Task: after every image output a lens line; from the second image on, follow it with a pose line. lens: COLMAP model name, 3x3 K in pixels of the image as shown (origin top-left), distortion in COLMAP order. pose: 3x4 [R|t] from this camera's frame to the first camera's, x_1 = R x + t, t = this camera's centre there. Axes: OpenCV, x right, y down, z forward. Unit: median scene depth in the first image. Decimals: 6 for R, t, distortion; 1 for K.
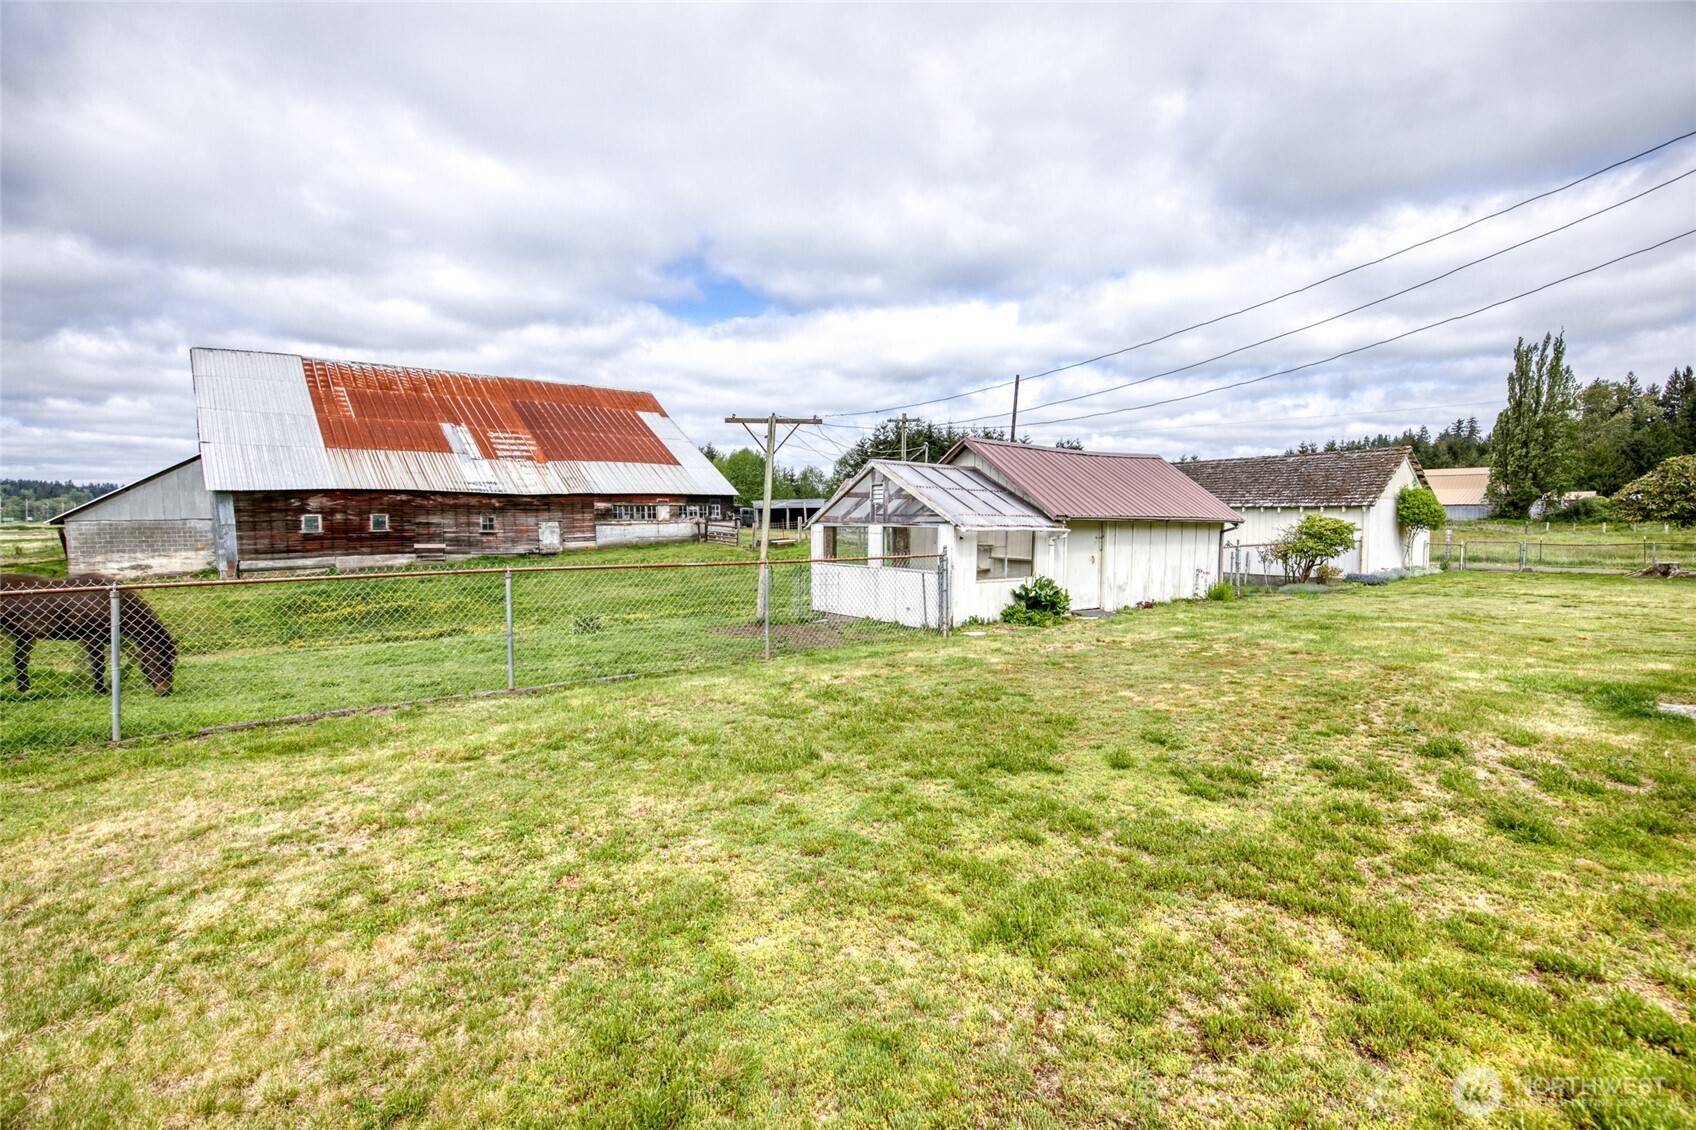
lens RADIAL K [[797.2, 0, 850.4], [0, 797.2, 567.9], [0, 0, 1]] dist [-0.025355, 0.001833]
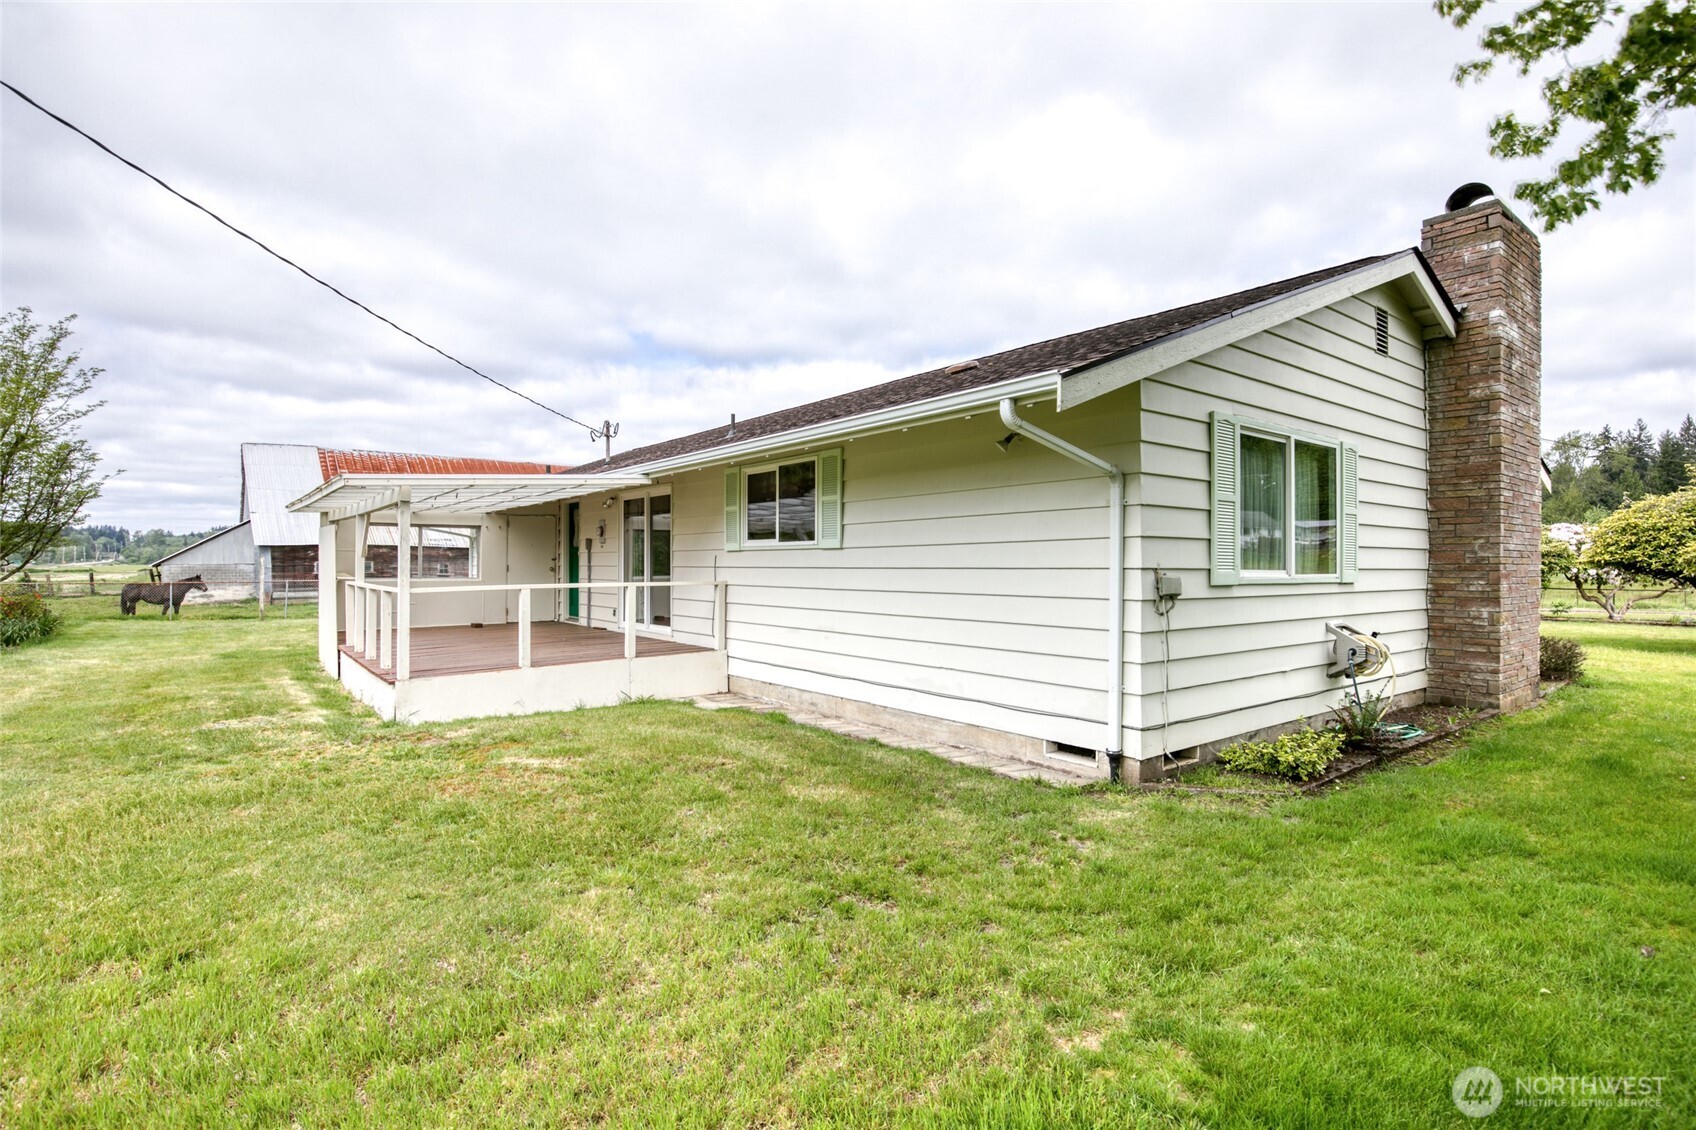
lens RADIAL K [[845.6, 0, 849.2], [0, 845.6, 569.3], [0, 0, 1]] dist [-0.019855, -0.000167]
pose [[0.999579, 0.004723, -0.028631, 0.306273], [-0.006377, 0.998300, -0.057935, 0.027737], [0.028309, 0.058093, 0.997910, -0.472971]]
